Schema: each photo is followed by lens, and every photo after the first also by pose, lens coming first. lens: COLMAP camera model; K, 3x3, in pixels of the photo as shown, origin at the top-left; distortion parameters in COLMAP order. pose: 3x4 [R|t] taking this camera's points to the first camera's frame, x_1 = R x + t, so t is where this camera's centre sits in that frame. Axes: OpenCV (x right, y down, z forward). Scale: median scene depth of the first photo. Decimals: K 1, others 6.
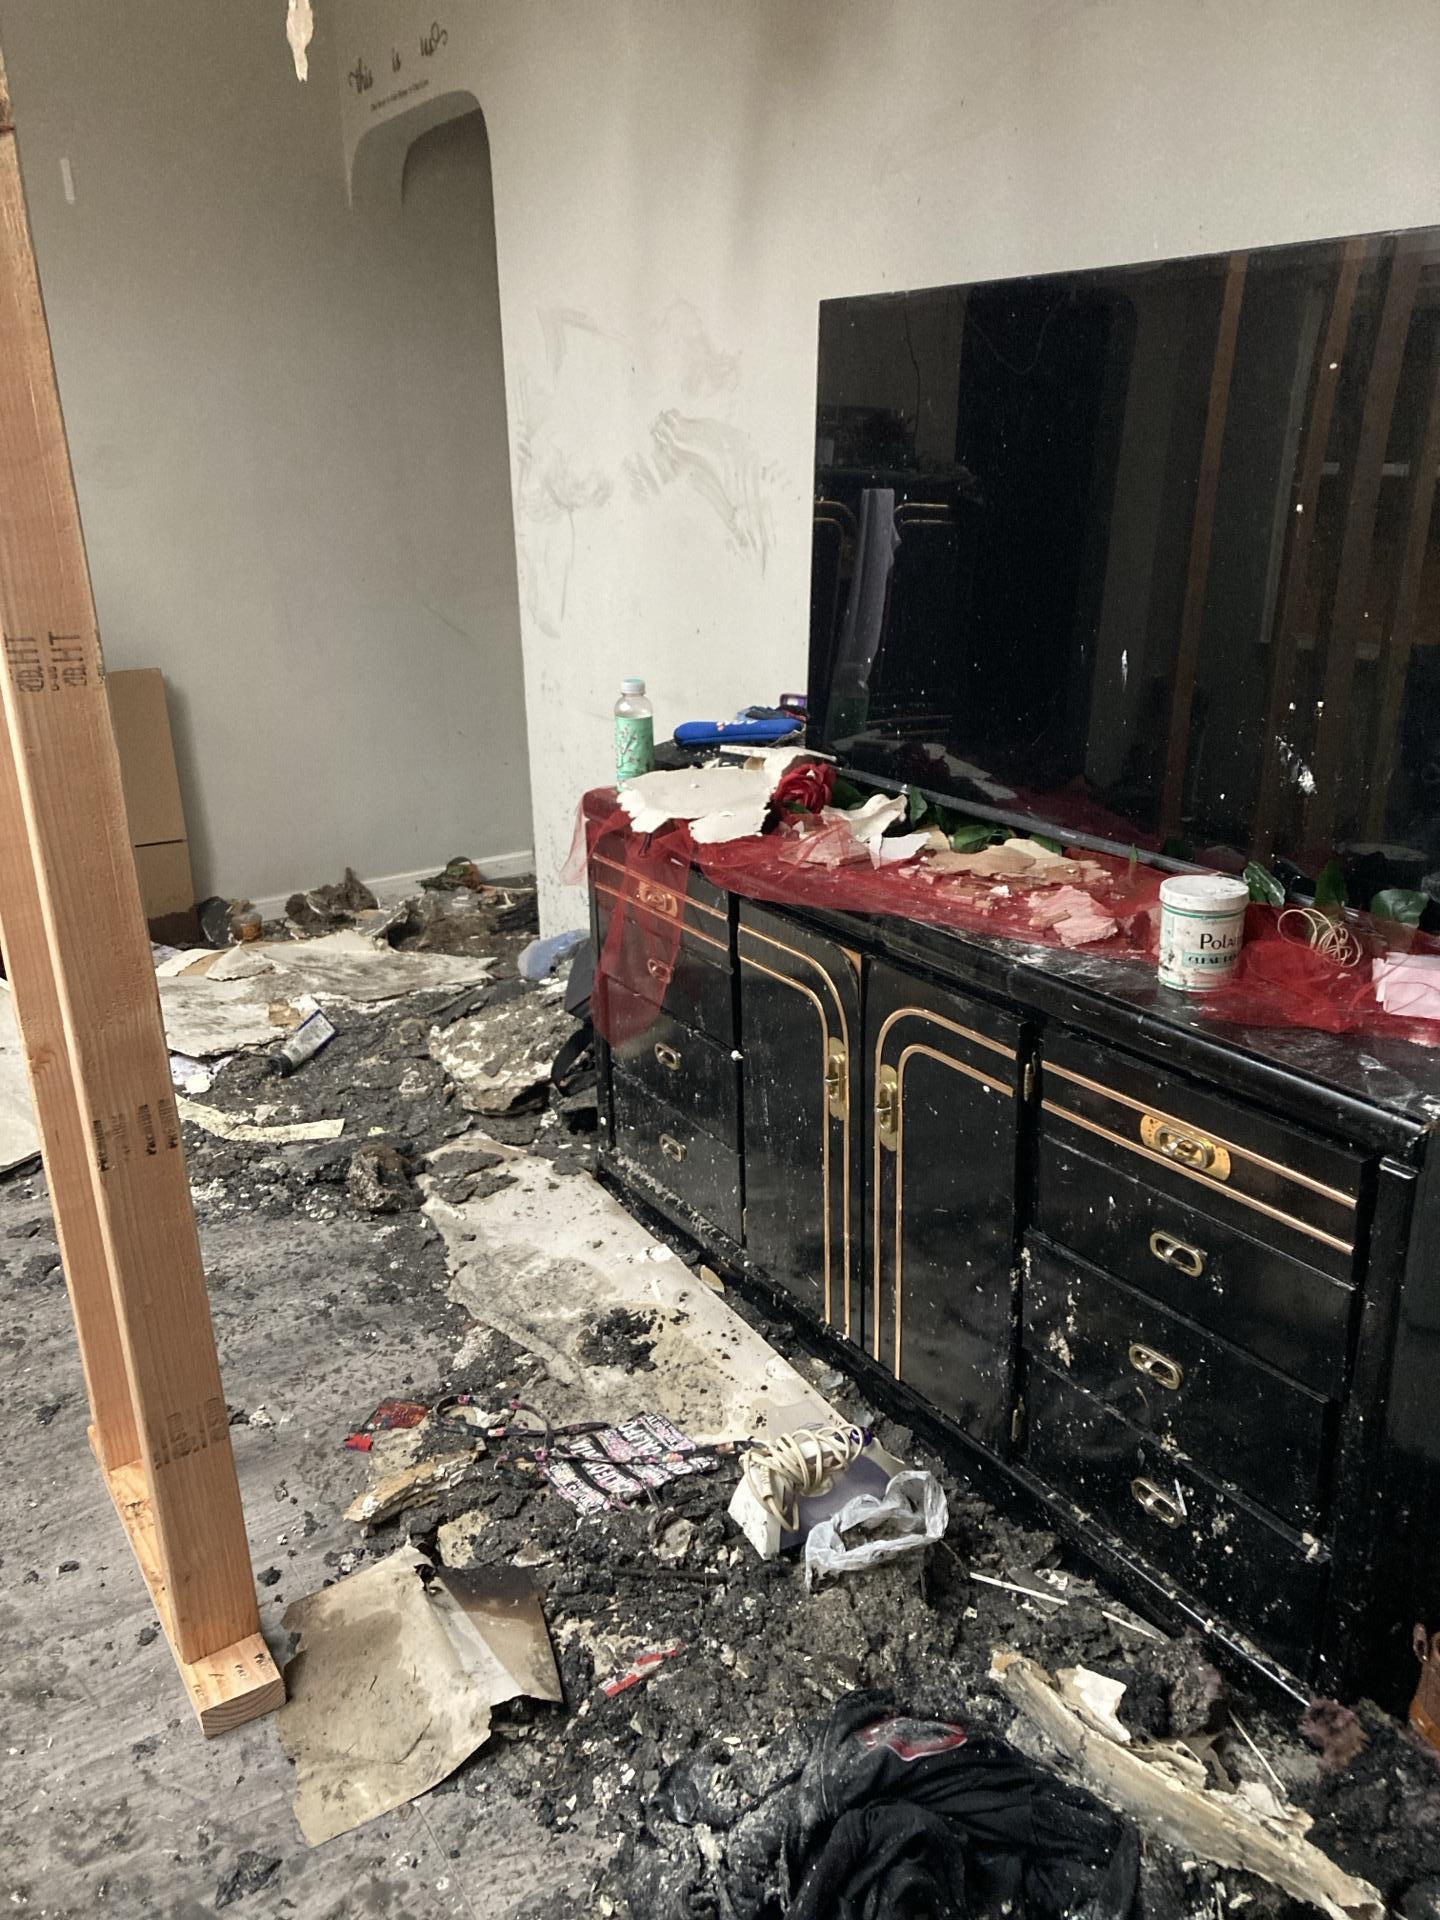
lens RADIAL K [[1577.0, 0, 722.8], [0, 1577.0, 962.5], [0, 0, 1]] dist [0.000759, 0.019040]
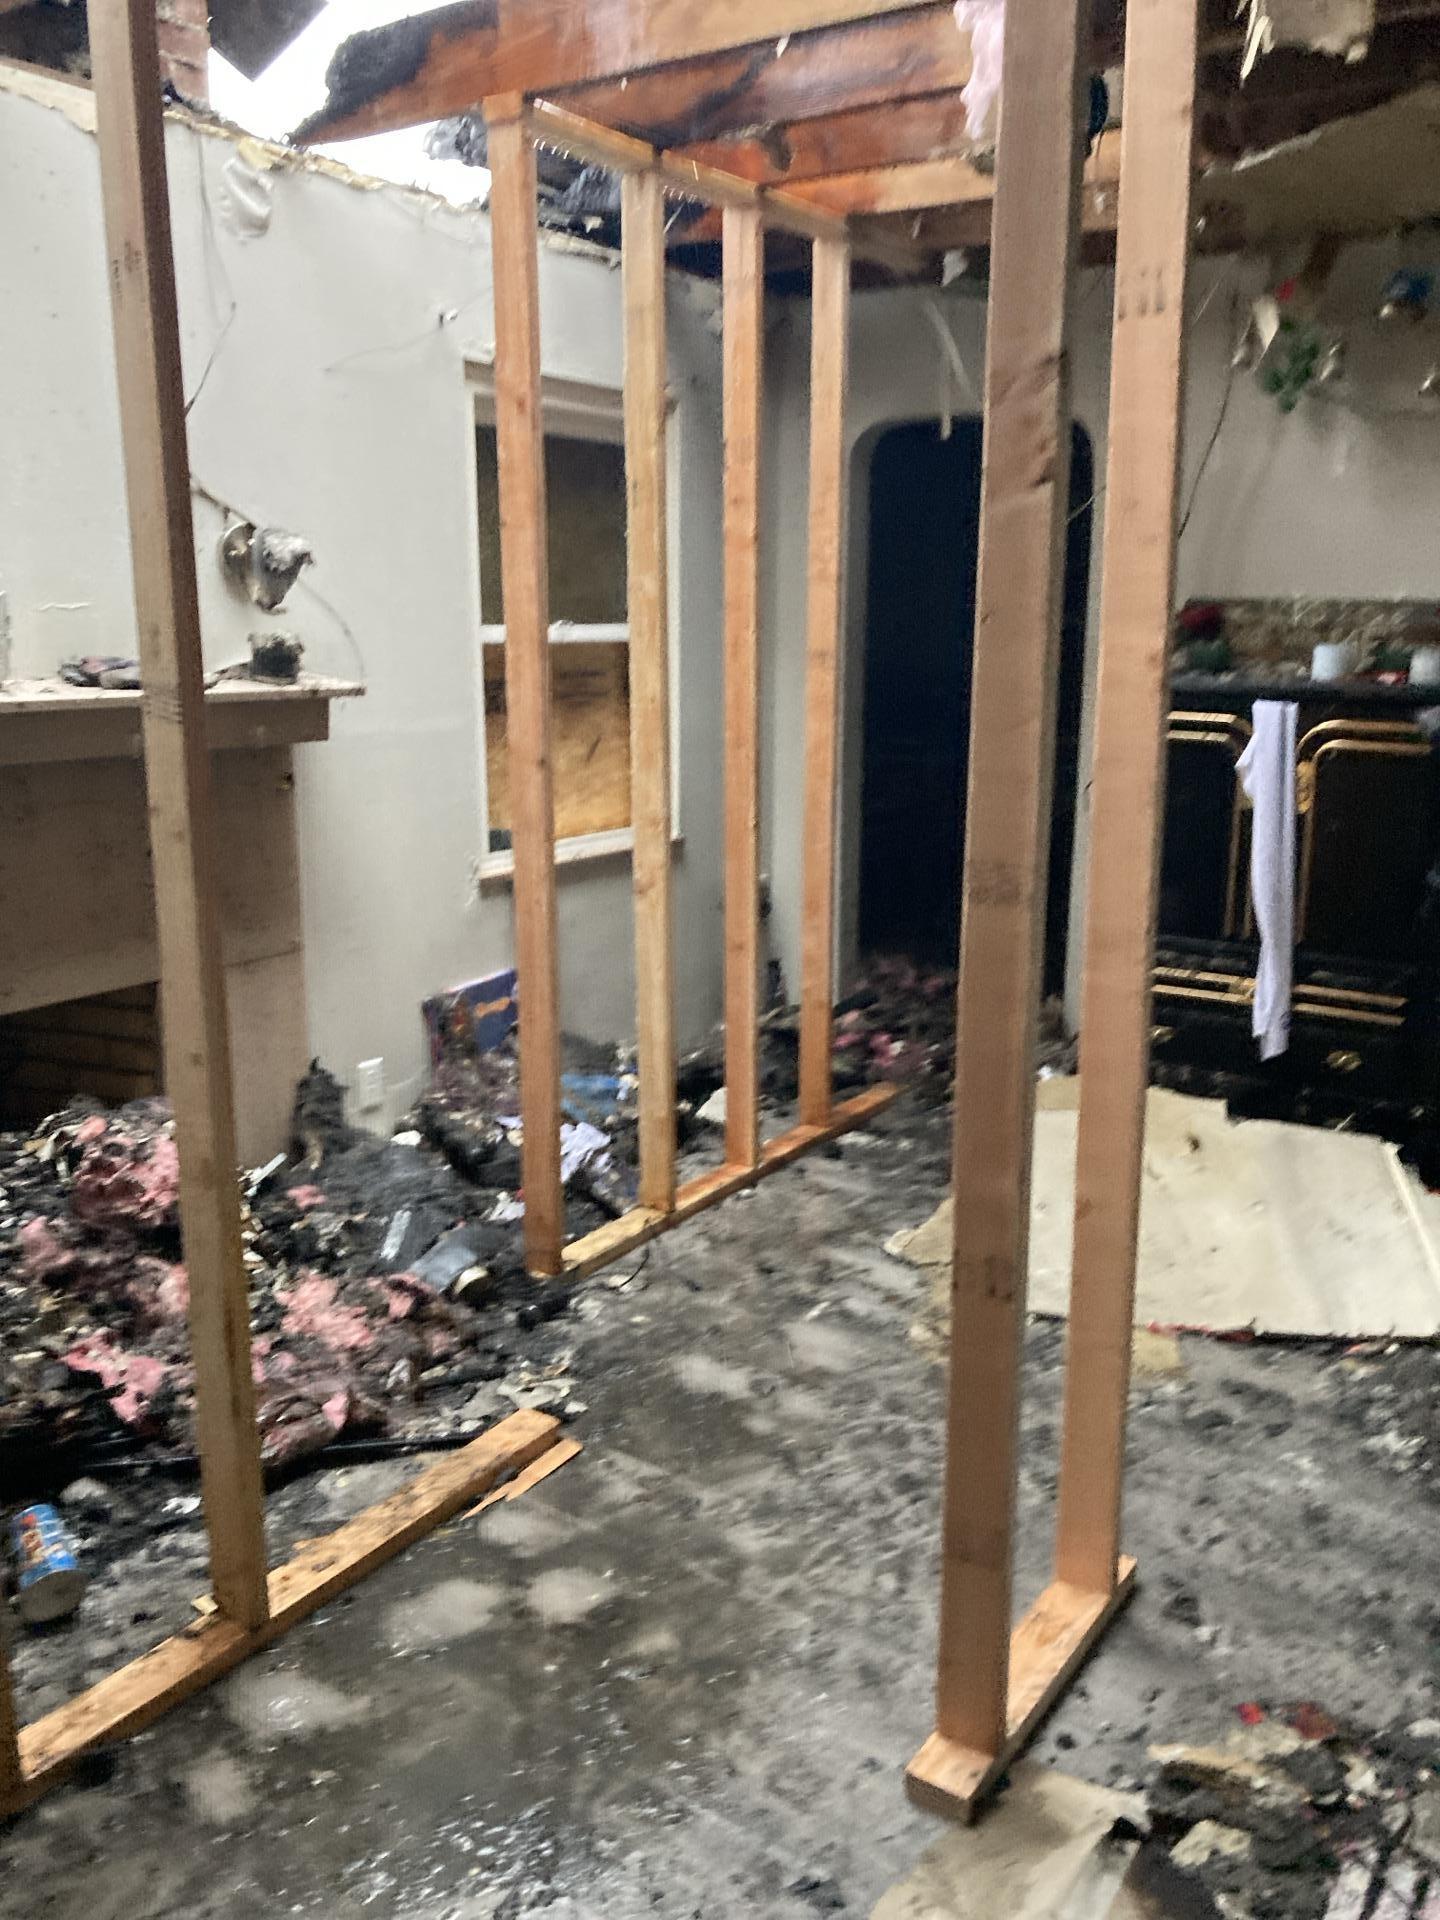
lens RADIAL K [[1577.0, 0, 721.7], [0, 1577.0, 957.8], [0, 0, 1]] dist [0.000759, 0.019040]
pose [[0.403823, 0.222005, -0.887491, 0.423662], [-0.331912, 0.939563, 0.084005, -0.111433], [0.852503, 0.260646, 0.453103, 0.178500]]
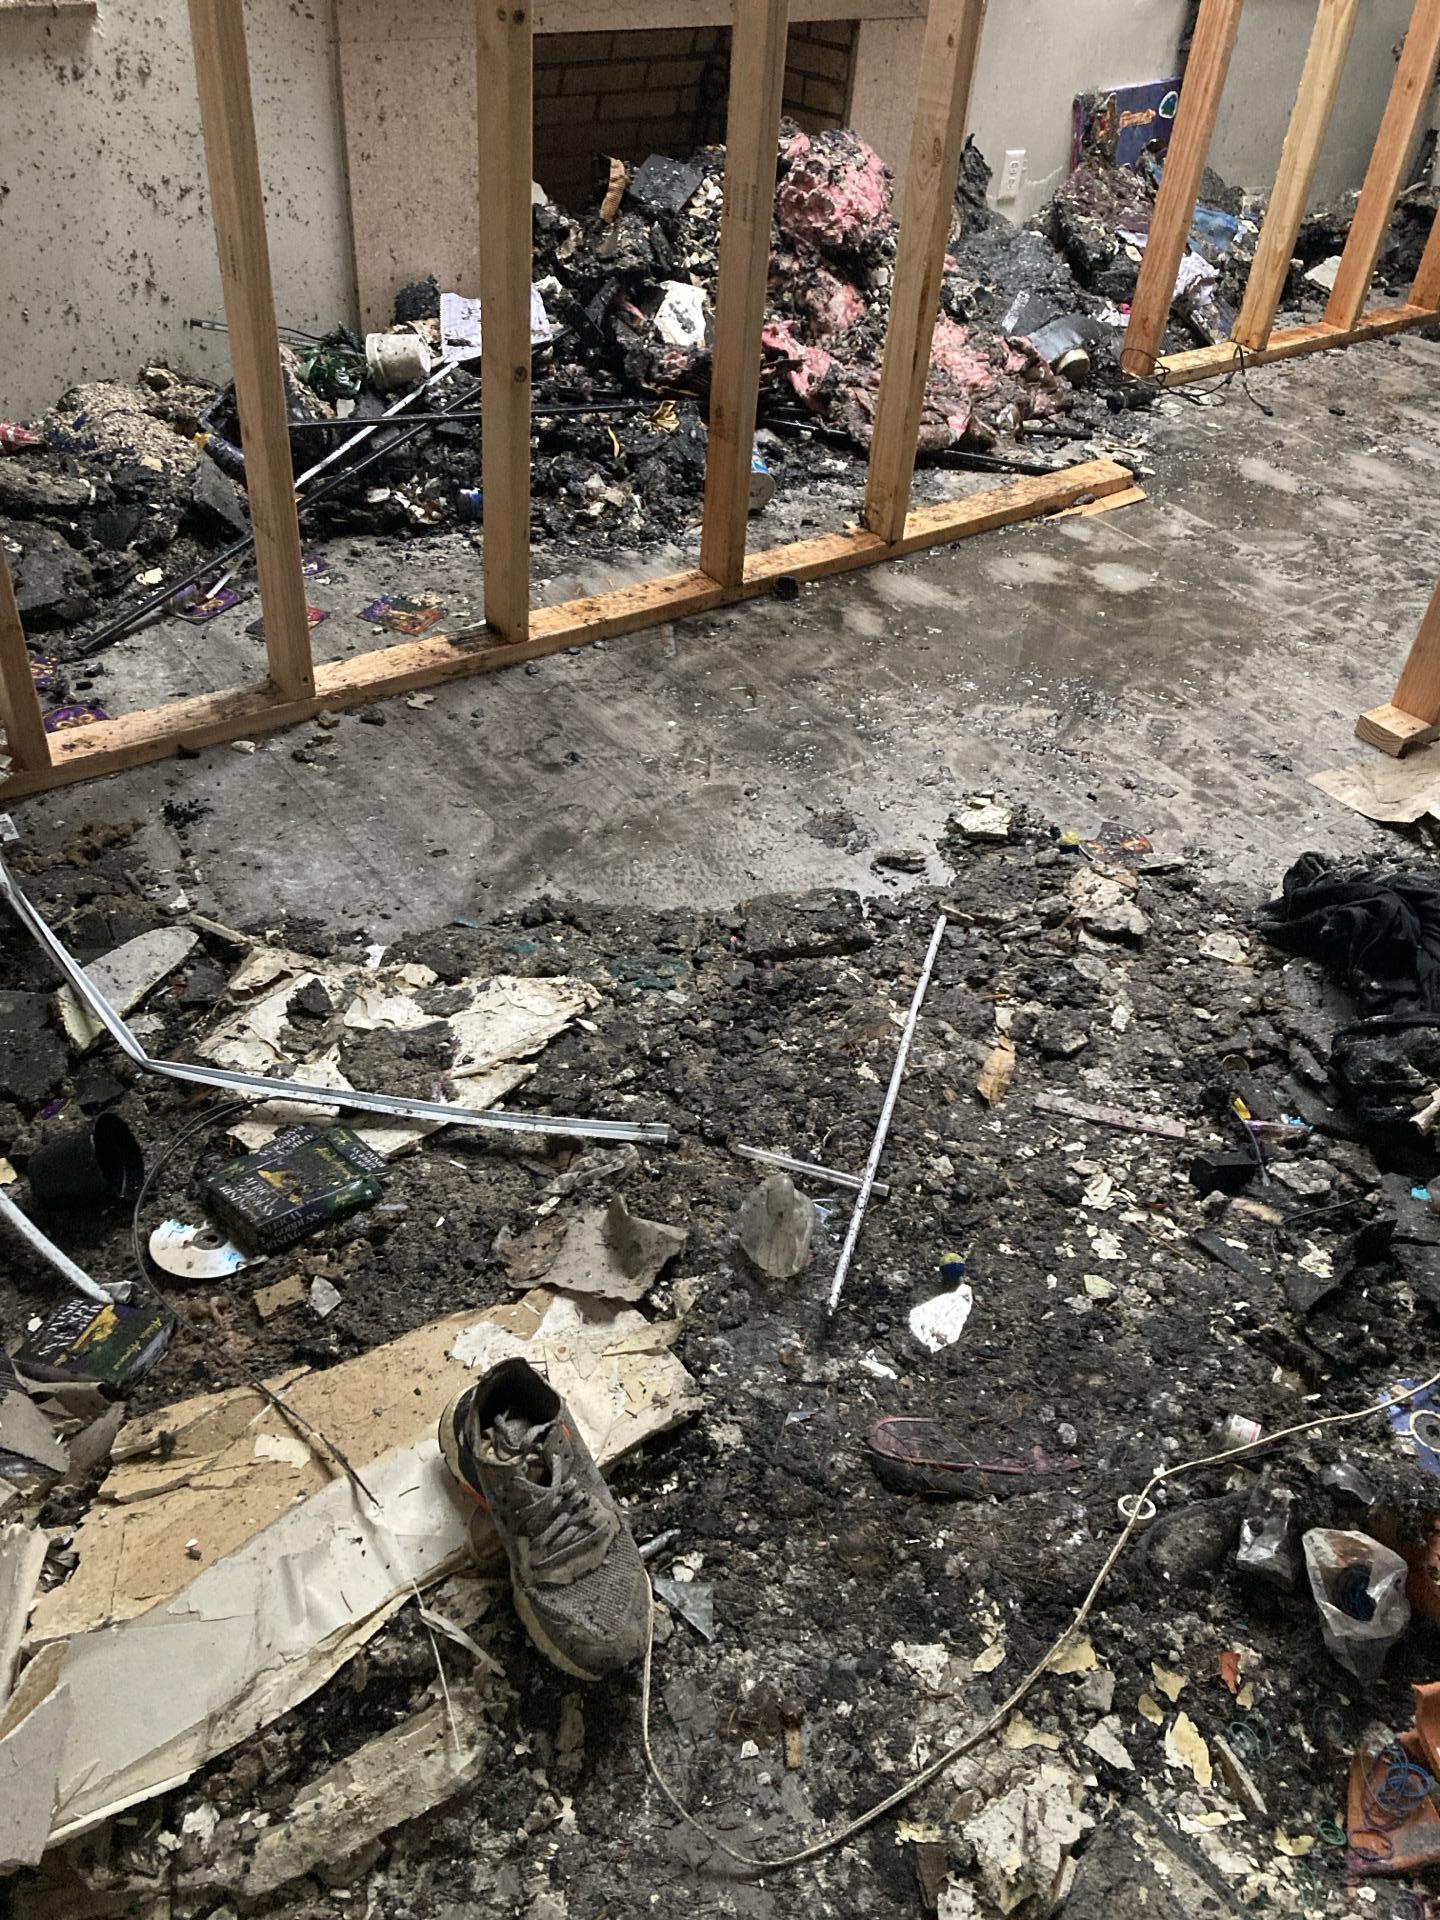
lens RADIAL K [[1577.0, 0, 724.2], [0, 1577.0, 967.3], [0, 0, 1]] dist [0.000759, 0.019040]
pose [[0.053431, 0.666659, -0.743445, 0.797192], [-0.416159, 0.691639, 0.590294, -0.004699], [0.907721, 0.277851, 0.314391, 0.016917]]
